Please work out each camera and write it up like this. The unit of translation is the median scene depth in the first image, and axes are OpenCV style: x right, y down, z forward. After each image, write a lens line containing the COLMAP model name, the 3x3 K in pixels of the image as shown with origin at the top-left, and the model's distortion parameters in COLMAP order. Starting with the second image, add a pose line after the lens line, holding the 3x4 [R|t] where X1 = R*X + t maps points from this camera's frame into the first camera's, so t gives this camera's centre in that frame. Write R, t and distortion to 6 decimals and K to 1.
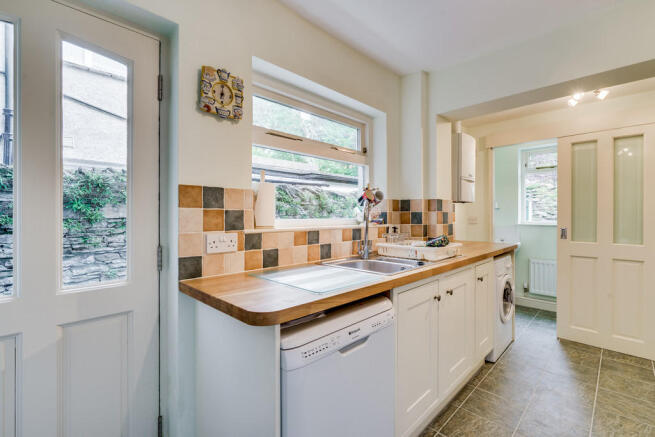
lens RADIAL K [[300.6, 0, 329.2], [0, 300.6, 214.0], [0, 0, 1]] dist [-0.004422, 0.002002]
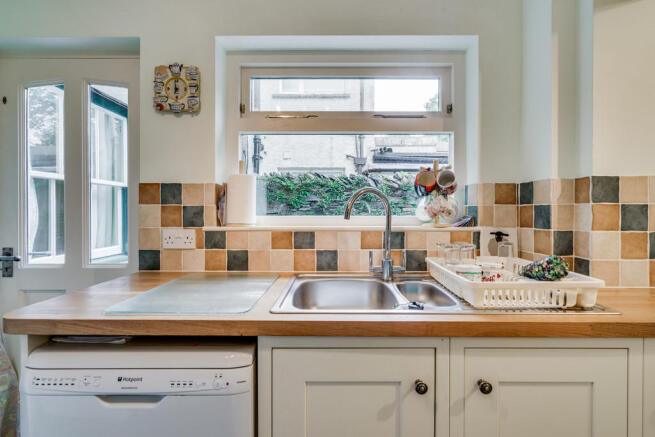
lens RADIAL K [[300.6, 0, 328.6], [0, 300.6, 212.8], [0, 0, 1]] dist [-0.004422, 0.002002]
pose [[0.693965, 0.004107, -0.719997, 0.670076], [0.002834, 0.999960, 0.008435, 0.002263], [0.720003, -0.007894, 0.693926, 0.637325]]
